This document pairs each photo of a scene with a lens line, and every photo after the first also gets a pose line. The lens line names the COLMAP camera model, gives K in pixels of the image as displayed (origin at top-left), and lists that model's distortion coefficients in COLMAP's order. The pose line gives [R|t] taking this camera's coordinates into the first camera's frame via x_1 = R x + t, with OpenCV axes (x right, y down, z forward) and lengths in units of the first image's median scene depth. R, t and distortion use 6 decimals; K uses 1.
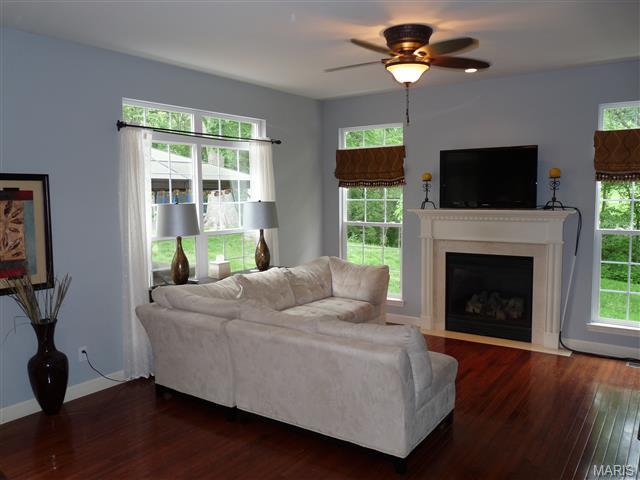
lens RADIAL K [[519.2, 0, 318.7], [0, 519.2, 239.4], [0, 0, 1]] dist [-0.014219, -0.011466]
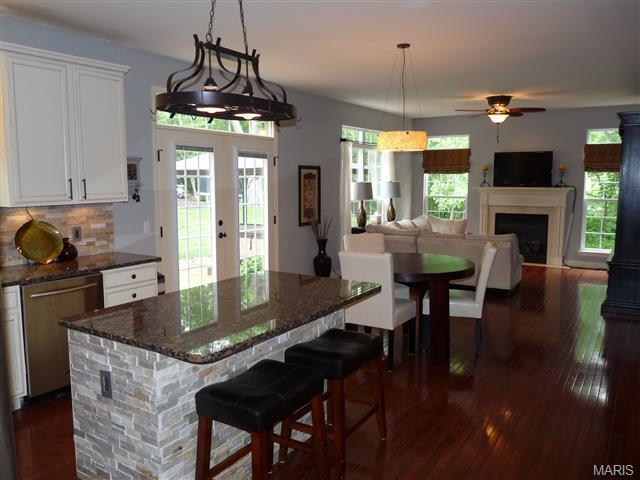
lens RADIAL K [[519.2, 0, 324.5], [0, 519.2, 238.5], [0, 0, 1]] dist [-0.014219, -0.011466]
pose [[0.998609, 0.002020, 0.052685, -0.448109], [-0.003474, 0.999615, 0.027516, 0.071151], [-0.052609, -0.027661, 0.998232, -0.734151]]
